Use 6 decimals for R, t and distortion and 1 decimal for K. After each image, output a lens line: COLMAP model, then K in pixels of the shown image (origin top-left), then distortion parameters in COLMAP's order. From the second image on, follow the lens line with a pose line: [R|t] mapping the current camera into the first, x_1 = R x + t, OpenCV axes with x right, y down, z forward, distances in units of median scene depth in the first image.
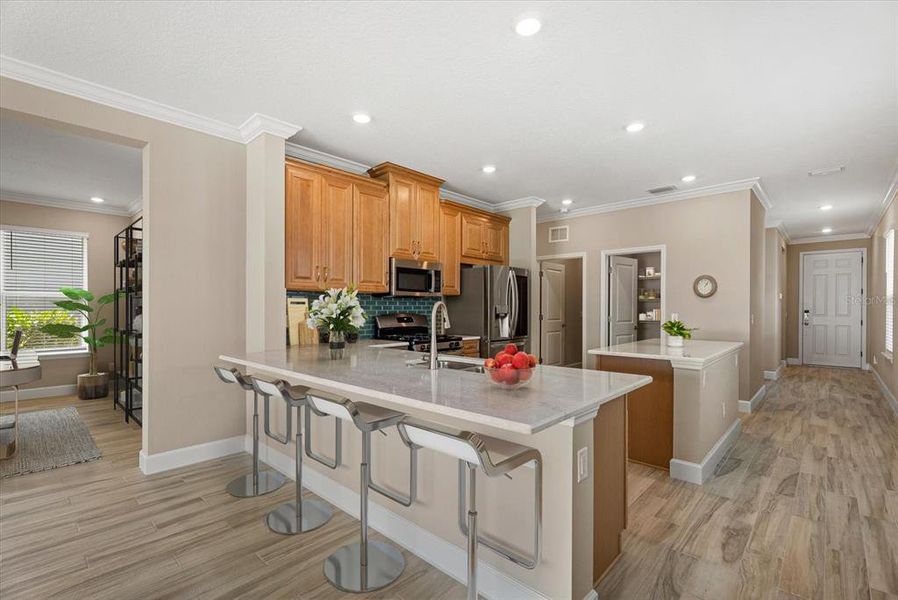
lens RADIAL K [[405.9, 0, 449.0], [0, 405.9, 300.0], [0, 0, 1]] dist [0.000377, 0.000043]
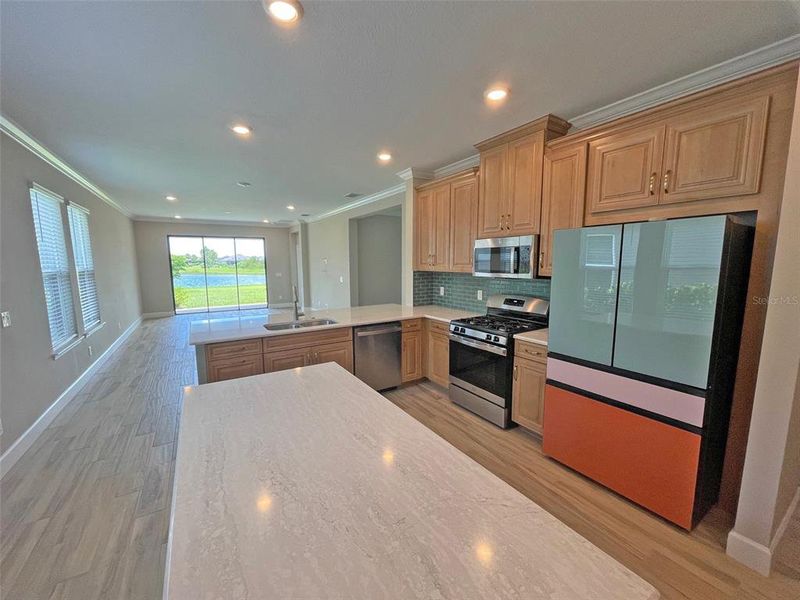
lens RADIAL K [[321.5, 0, 400.0], [0, 321.5, 300.0], [0, 0, 1]] dist [-0.001199, -0.000278]
pose [[-0.252807, 0.119129, -0.960155, 1.252198], [0.026521, 0.992871, 0.116205, -0.093694], [0.967153, 0.003913, -0.254165, 1.792031]]
